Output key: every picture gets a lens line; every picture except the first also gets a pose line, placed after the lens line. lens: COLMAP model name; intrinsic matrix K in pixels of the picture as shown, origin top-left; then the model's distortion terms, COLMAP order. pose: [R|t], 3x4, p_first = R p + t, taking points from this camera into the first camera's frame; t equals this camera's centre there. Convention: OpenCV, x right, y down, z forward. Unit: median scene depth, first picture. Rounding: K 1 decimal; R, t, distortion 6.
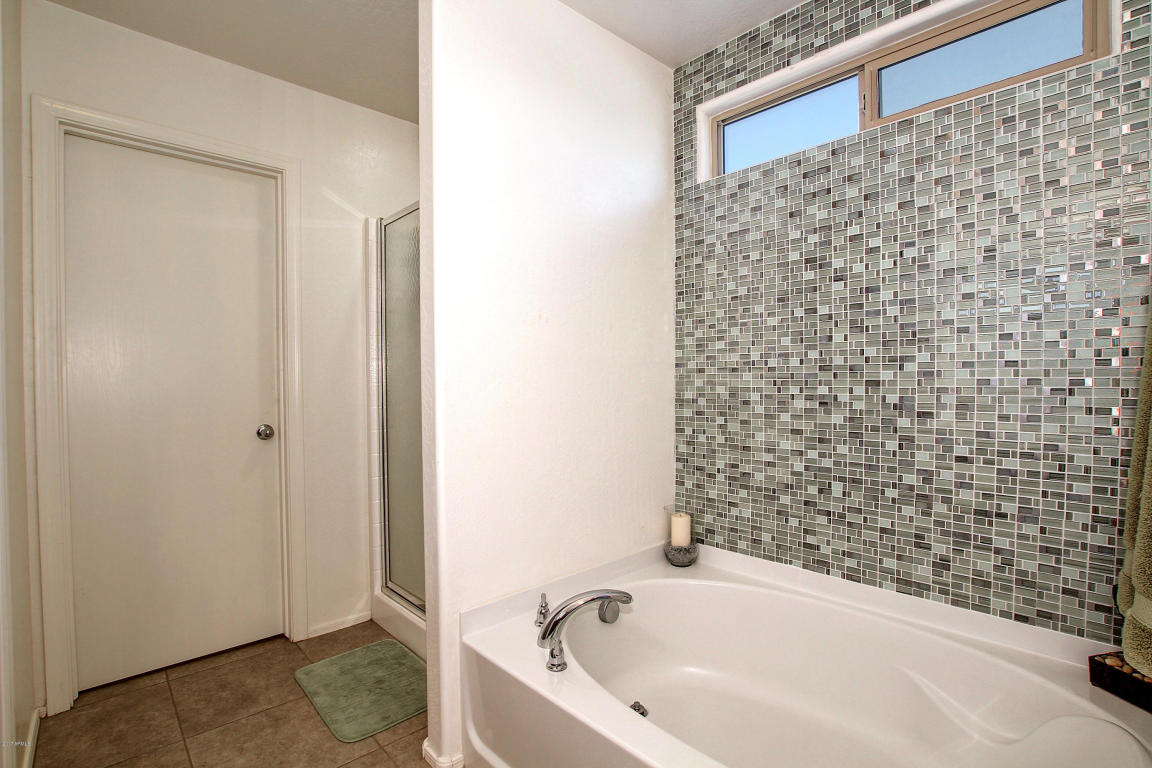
lens RADIAL K [[535.0, 0, 580.8], [0, 535.0, 387.6], [0, 0, 1]] dist [-0.030814, 0.004703]
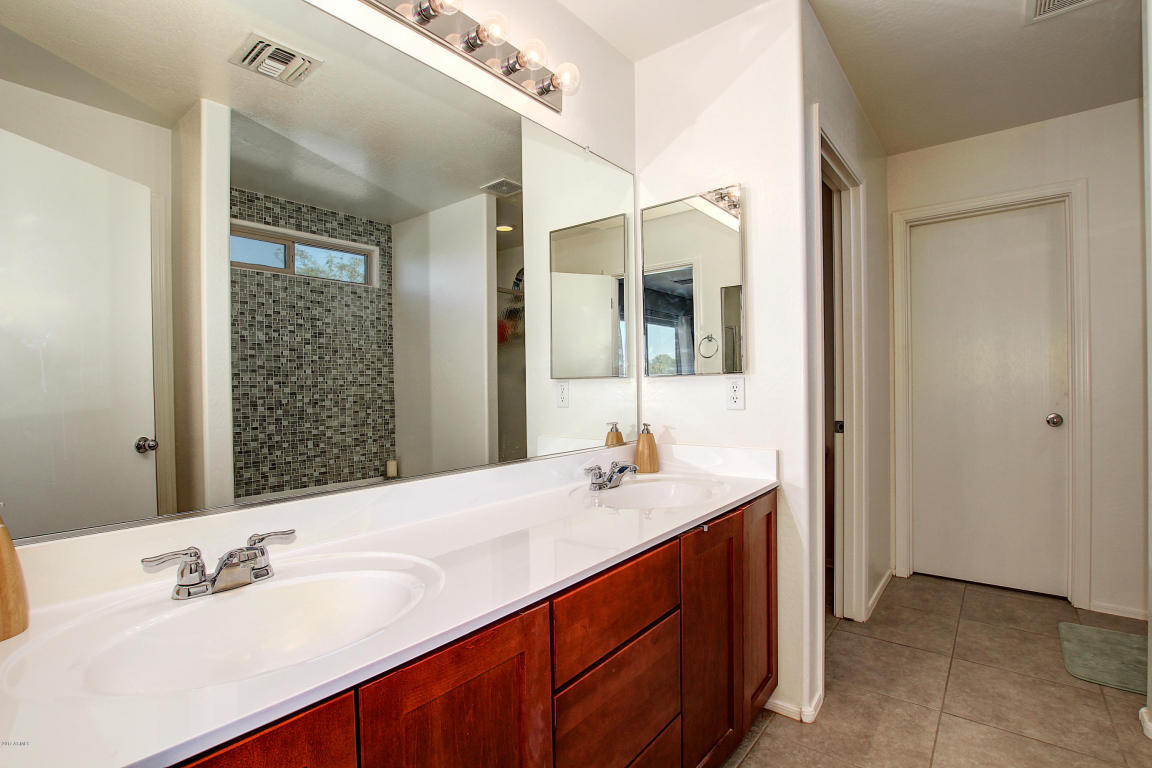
lens RADIAL K [[535.0, 0, 577.5], [0, 535.0, 392.9], [0, 0, 1]] dist [-0.030814, 0.004703]
pose [[0.132037, 0.012891, -0.991161, 0.516768], [0.003245, 0.999904, 0.013437, 0.003496], [0.991240, -0.004991, 0.131982, -0.254869]]
